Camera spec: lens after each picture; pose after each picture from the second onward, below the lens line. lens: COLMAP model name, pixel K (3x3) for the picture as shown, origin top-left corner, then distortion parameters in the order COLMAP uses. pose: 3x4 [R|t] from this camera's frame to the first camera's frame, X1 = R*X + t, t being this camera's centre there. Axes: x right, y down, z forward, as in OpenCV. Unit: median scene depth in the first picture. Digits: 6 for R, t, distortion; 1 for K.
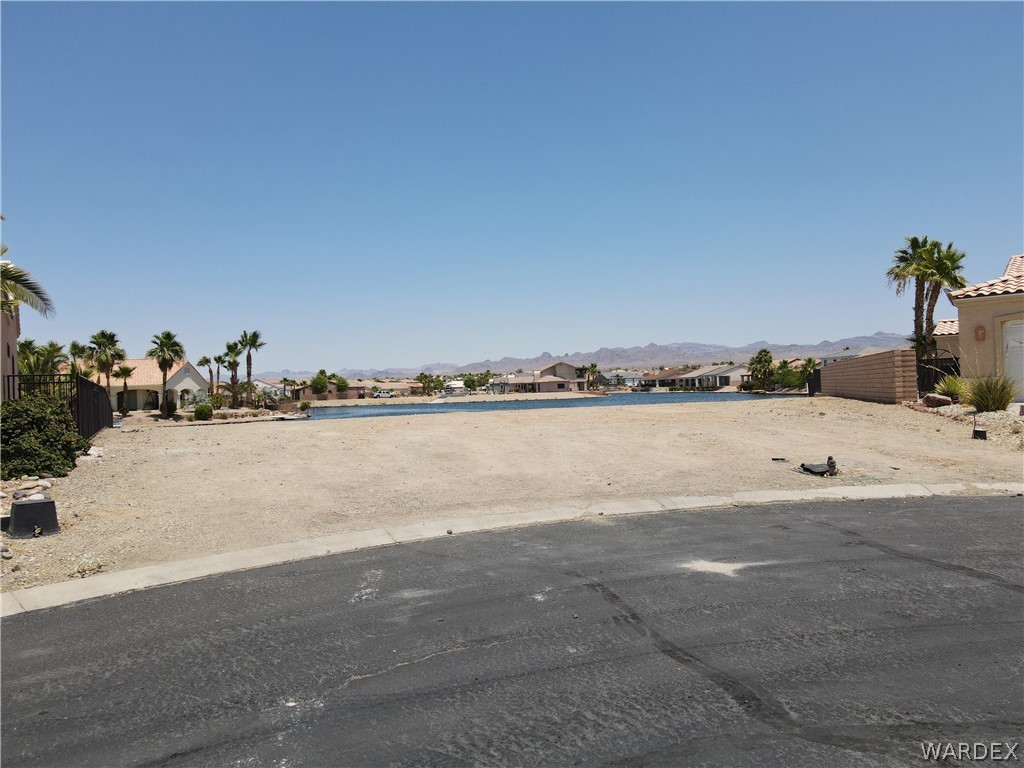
lens RADIAL K [[749.5, 0, 511.8], [0, 749.5, 378.1], [0, 0, 1]] dist [-0.007963, 0.053214]
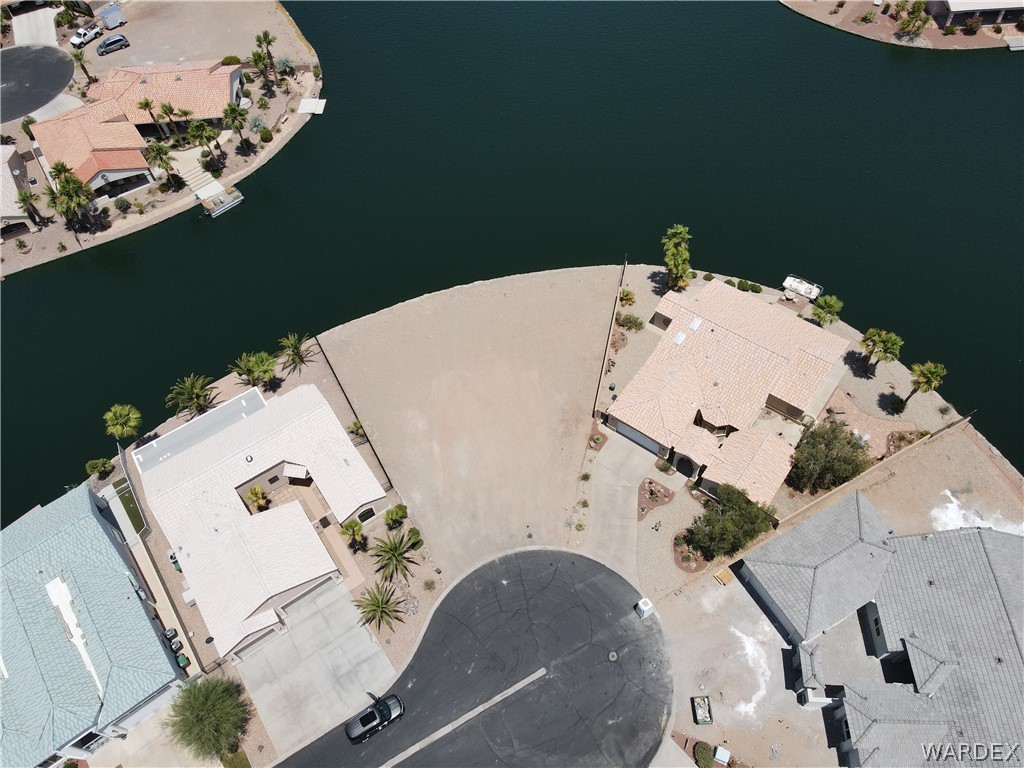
lens RADIAL K [[748.5, 0, 512.0], [0, 748.5, 384.0], [0, 0, 1]] dist [0.013988, -0.003225]
pose [[0.998955, -0.043251, 0.014768, 0.010034], [0.011609, 0.552667, 0.833321, -0.330337], [-0.044204, -0.832279, 0.552592, -0.085525]]
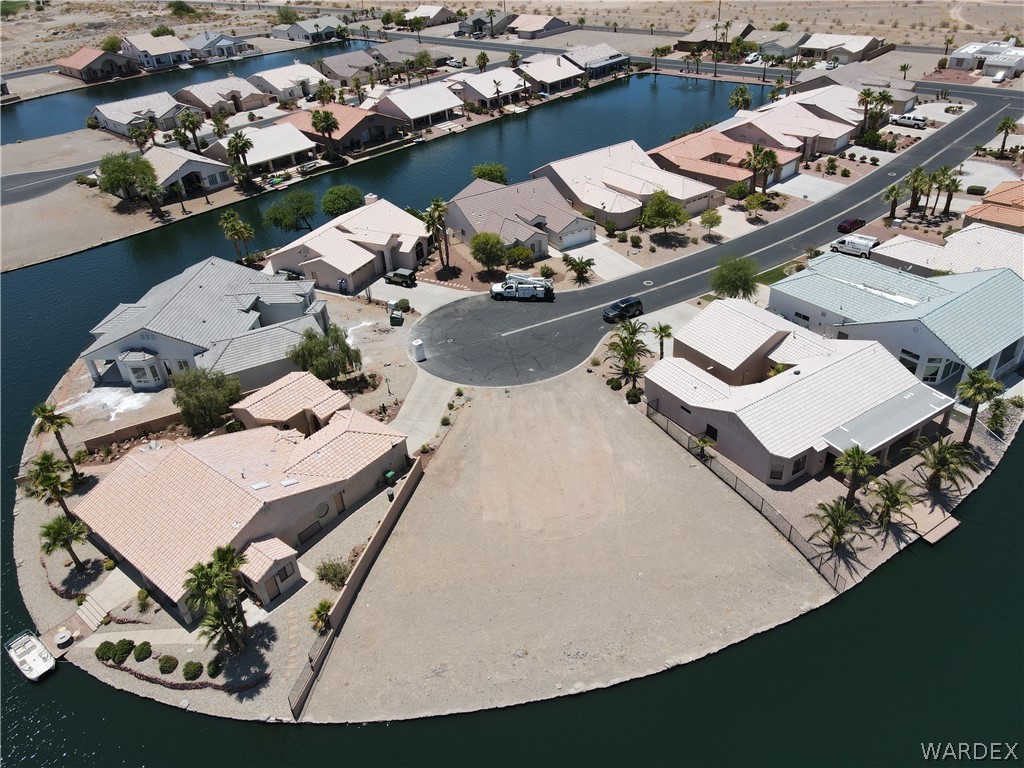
lens RADIAL K [[749.5, 0, 511.8], [0, 749.5, 378.1], [0, 0, 1]] dist [-0.007963, 0.053214]
pose [[-0.996179, 0.077261, 0.040729, 0.002077], [0.087078, 0.842537, 0.531553, -0.202272], [0.006752, 0.533069, -0.846045, 0.369893]]
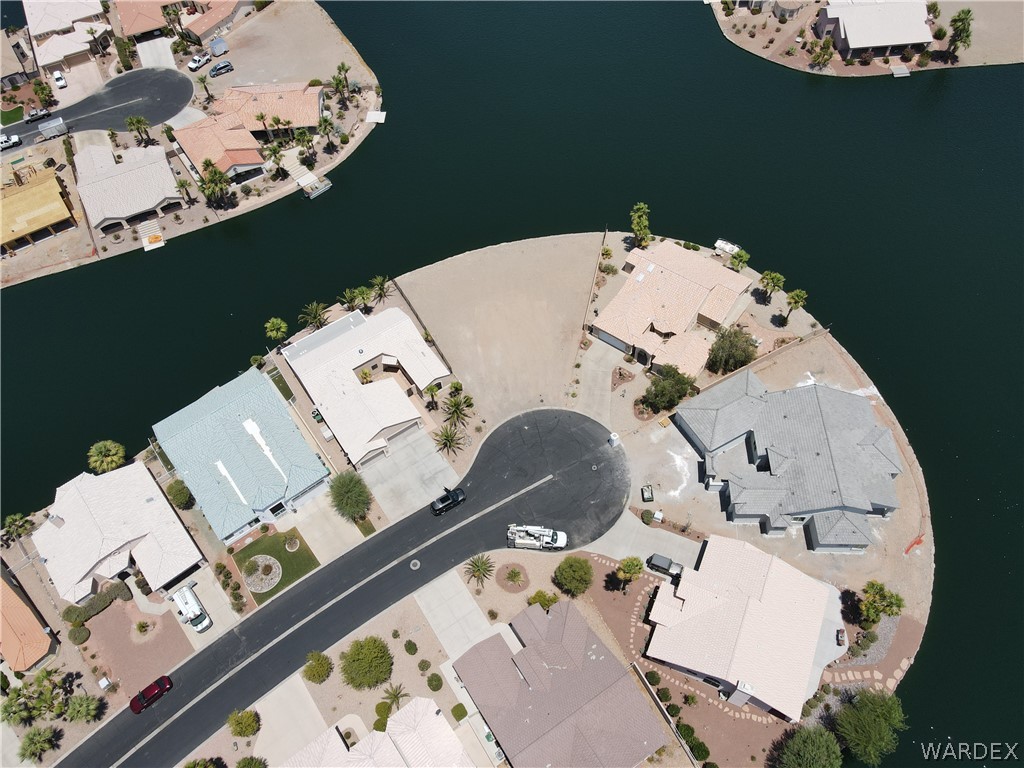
lens RADIAL K [[749.5, 0, 511.8], [0, 749.5, 378.1], [0, 0, 1]] dist [-0.007963, 0.053214]
pose [[0.998940, -0.041440, 0.020045, -0.011988], [0.006117, 0.551063, 0.834441, -0.465681], [-0.045625, -0.833434, 0.550733, -0.239462]]
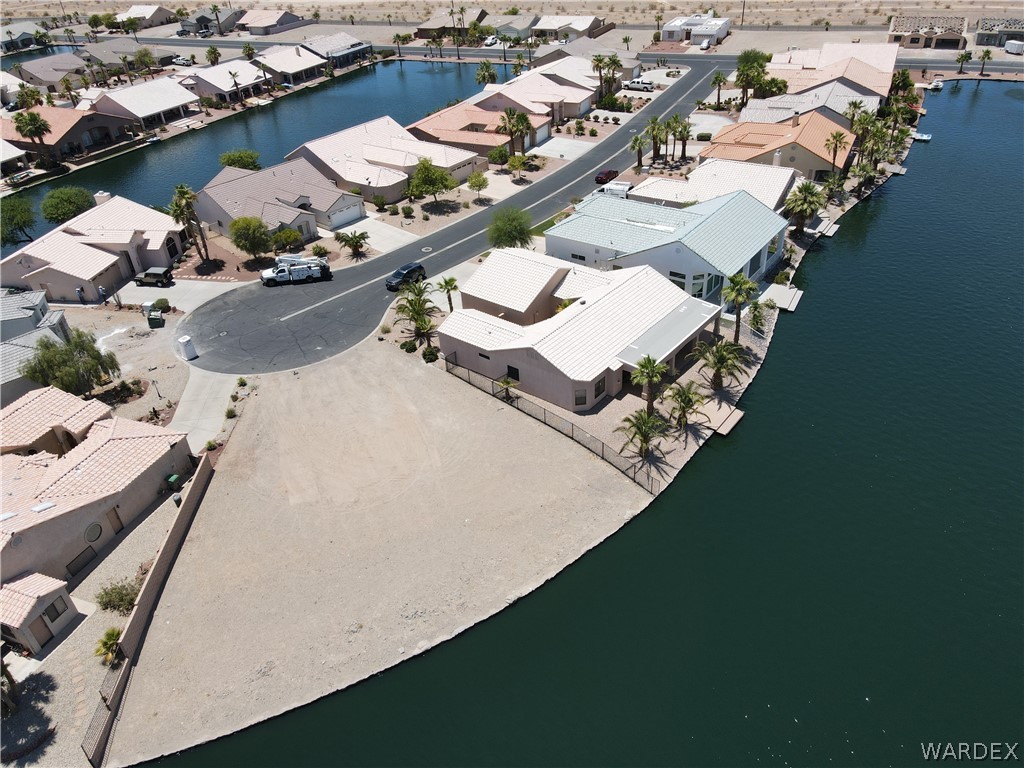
lens RADIAL K [[748.5, 0, 512.0], [0, 748.5, 384.0], [0, 0, 1]] dist [0.013988, -0.003225]
pose [[-0.944848, 0.243019, -0.219554, 0.003155], [0.084551, 0.828648, 0.553348, -0.176598], [0.316407, 0.504266, -0.803494, 0.369484]]
